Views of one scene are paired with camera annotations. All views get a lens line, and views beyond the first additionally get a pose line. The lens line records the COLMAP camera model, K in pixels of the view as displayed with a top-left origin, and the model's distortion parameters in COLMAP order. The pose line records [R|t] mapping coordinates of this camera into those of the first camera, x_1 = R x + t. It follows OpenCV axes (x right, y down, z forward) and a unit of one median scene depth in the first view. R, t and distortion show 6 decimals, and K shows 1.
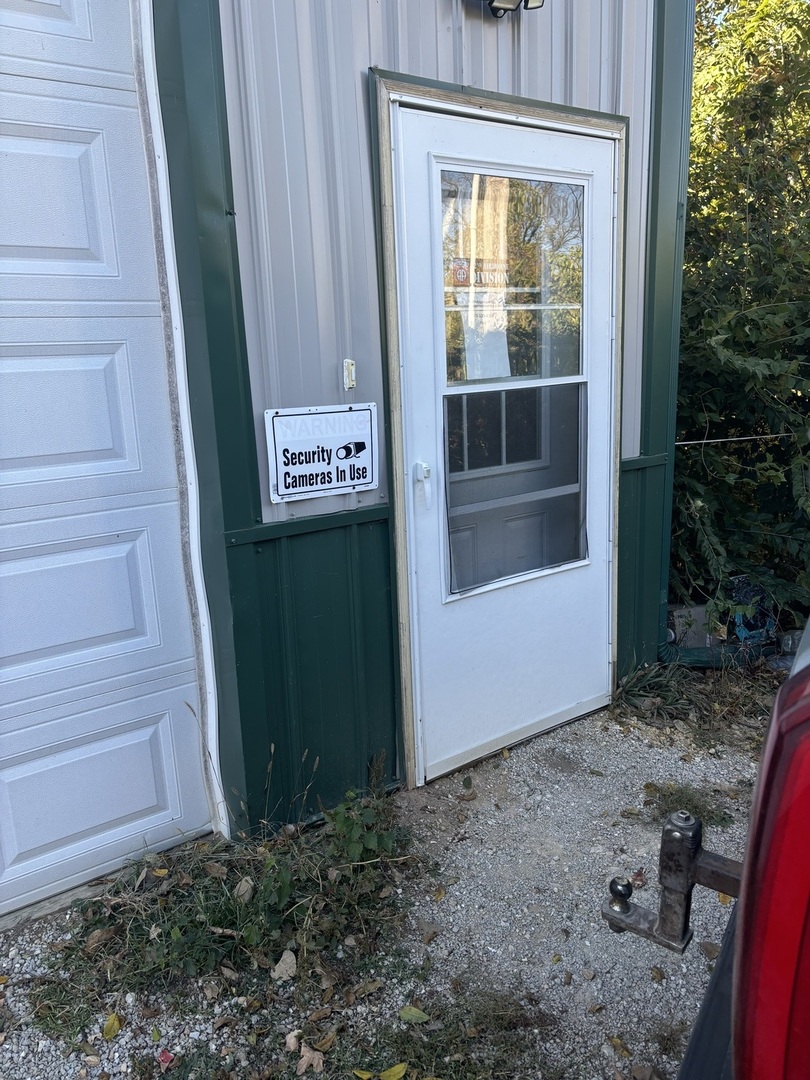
lens RADIAL K [[819.5, 0, 403.2], [0, 819.5, 537.6], [0, 0, 1]] dist [0.014344, 0.004997]
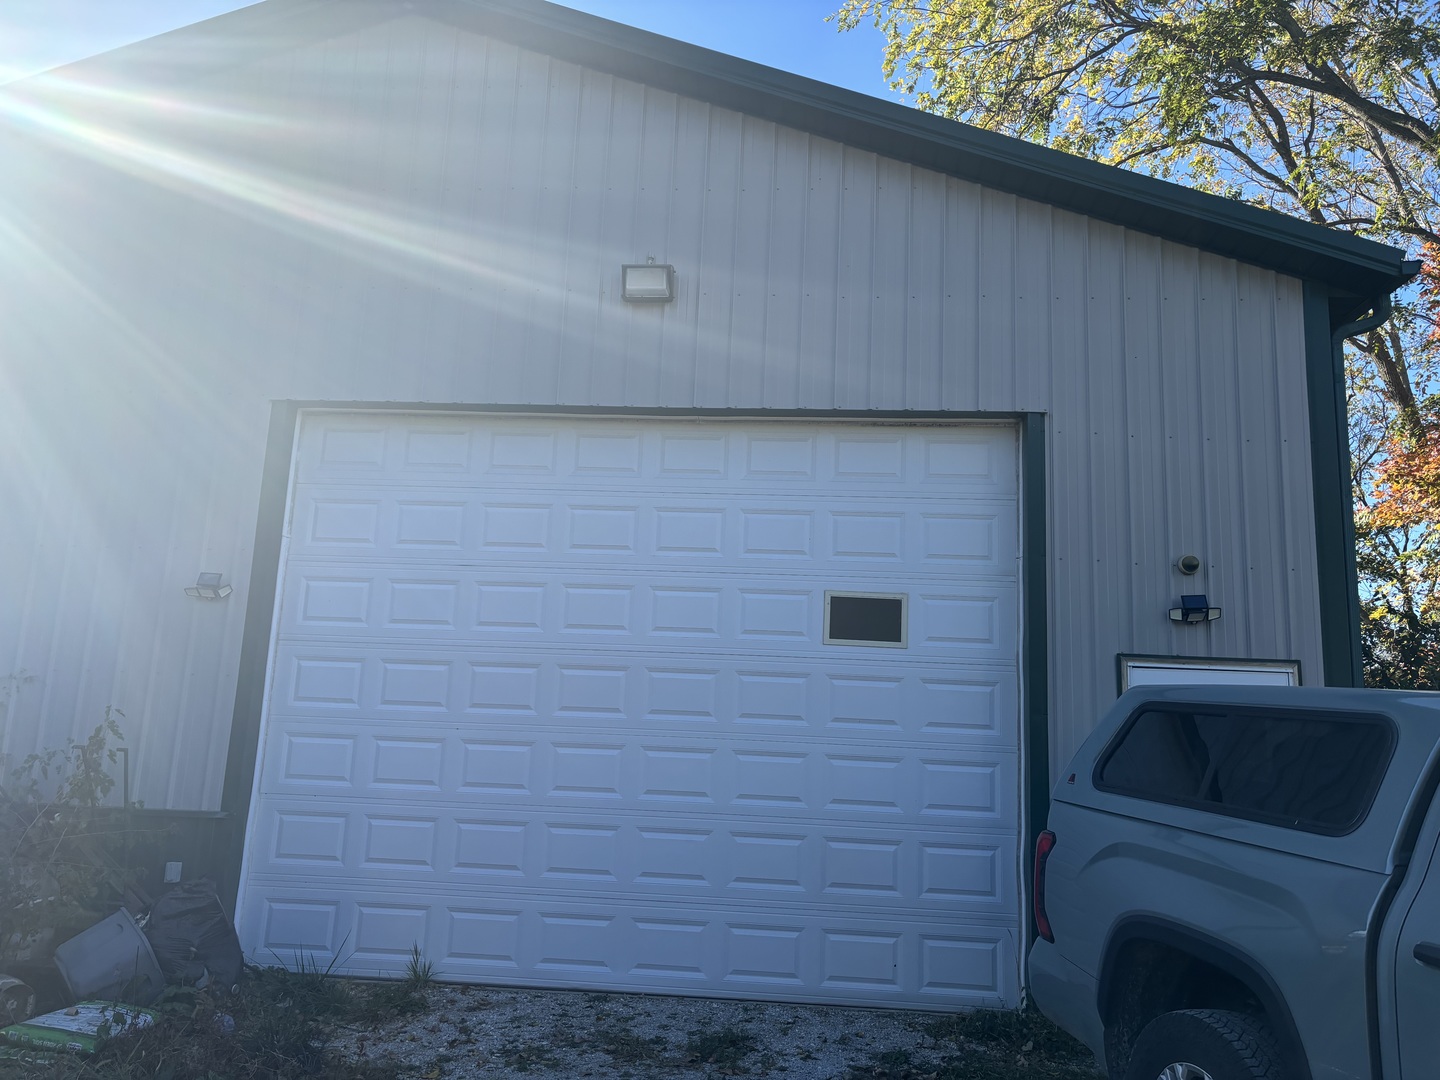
lens RADIAL K [[1092.7, 0, 717.8], [0, 1092.7, 540.4], [0, 0, 1]] dist [0.014344, 0.004997]
pose [[0.764228, -0.053889, -0.642691, 1.073101], [-0.218408, 0.915999, -0.336516, 0.405009], [0.606840, 0.397544, 0.688262, -1.874806]]
